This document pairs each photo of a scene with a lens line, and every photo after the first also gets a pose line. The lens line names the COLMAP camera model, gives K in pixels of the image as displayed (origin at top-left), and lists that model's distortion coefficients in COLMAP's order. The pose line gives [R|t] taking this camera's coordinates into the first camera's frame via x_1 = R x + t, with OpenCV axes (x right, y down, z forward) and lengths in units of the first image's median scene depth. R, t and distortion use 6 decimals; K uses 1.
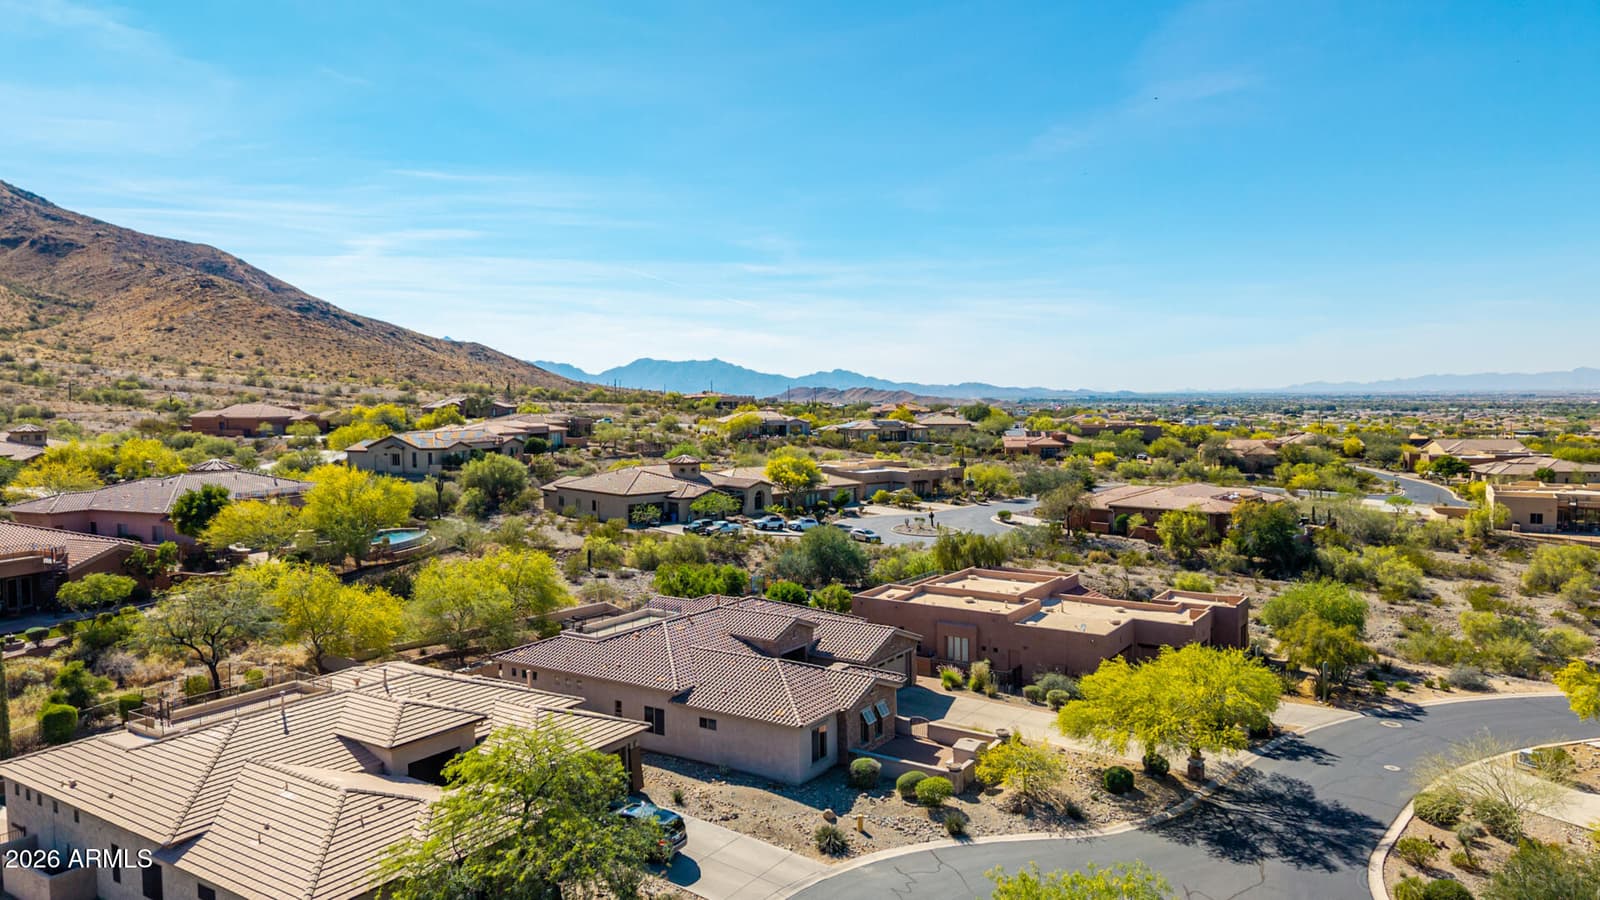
lens RADIAL K [[1086.9, 0, 793.3], [0, 1086.9, 449.9], [0, 0, 1]] dist [0.040419, -0.040476]
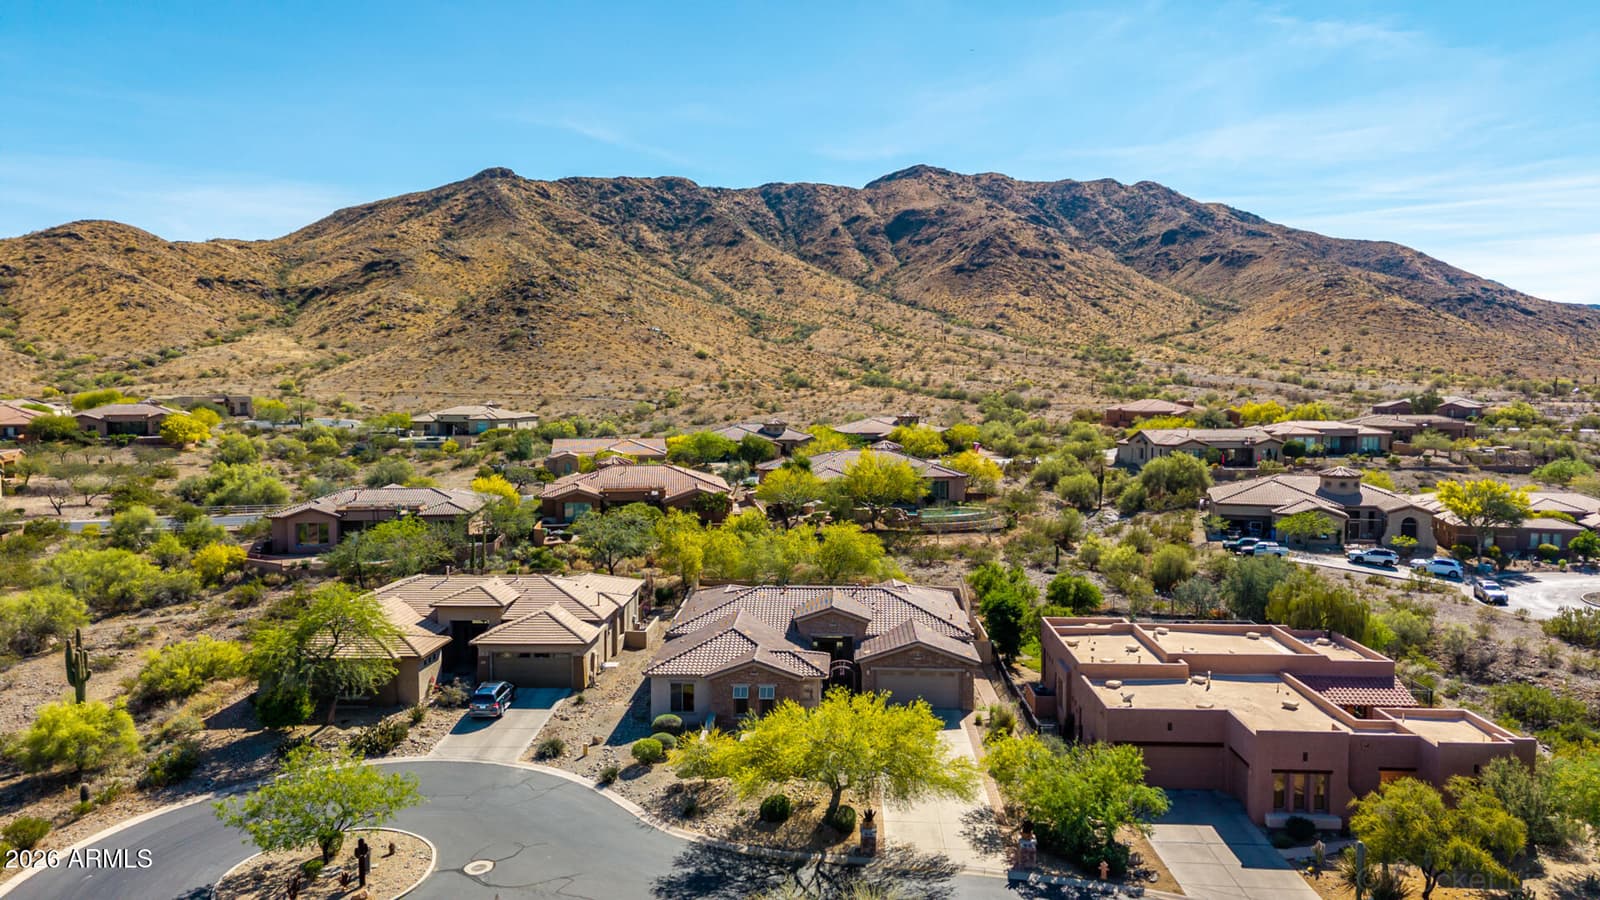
lens RADIAL K [[1074.1, 0, 799.6], [0, 1074.1, 481.0], [0, 0, 1]] dist [0.007393, -0.001240]
pose [[0.506862, 0.082250, -0.858094, 0.466240], [-0.052683, 0.996532, 0.064401, -0.017251], [0.860416, 0.012565, 0.509438, 0.234604]]
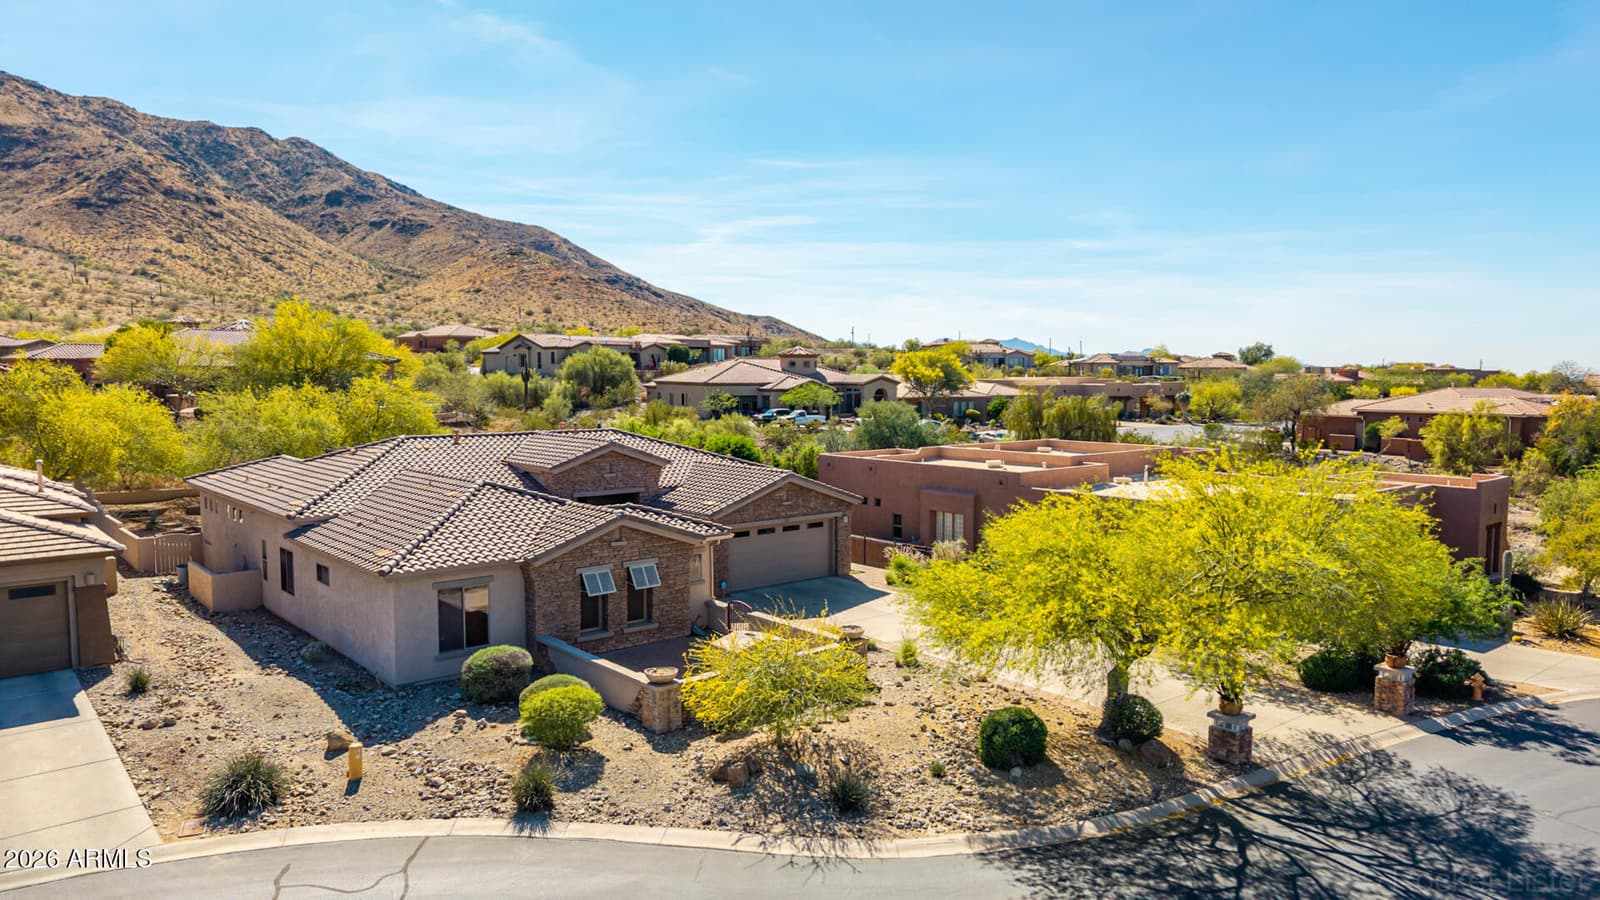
lens RADIAL K [[1071.0, 0, 798.0], [0, 1071.0, 461.7], [0, 0, 1]] dist [0.006562, -0.000397]
pose [[0.961260, 0.033879, -0.273555, 0.141690], [-0.026654, 0.999192, 0.030084, 0.078018], [0.274353, -0.021627, 0.961386, 0.244892]]
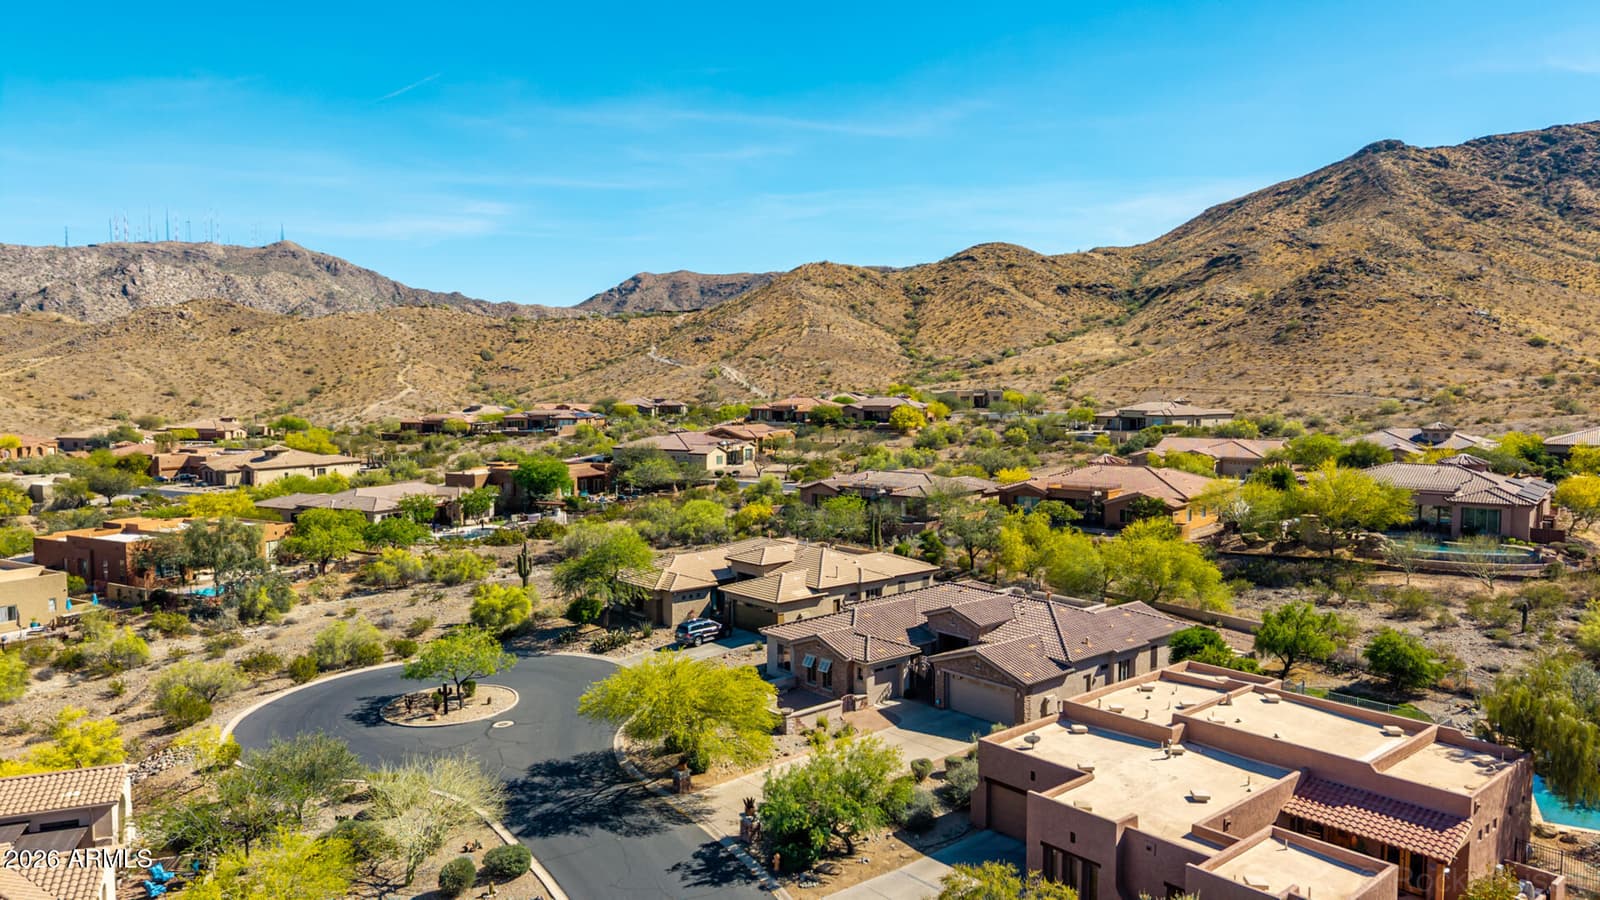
lens RADIAL K [[1077.1, 0, 795.5], [0, 1077.1, 452.4], [0, 0, 1]] dist [0.035154, -0.033828]
pose [[-0.281682, 0.071170, -0.956865, 0.567388], [-0.051798, 0.994663, 0.089230, -0.044858], [0.958109, 0.074698, -0.276493, 0.606712]]
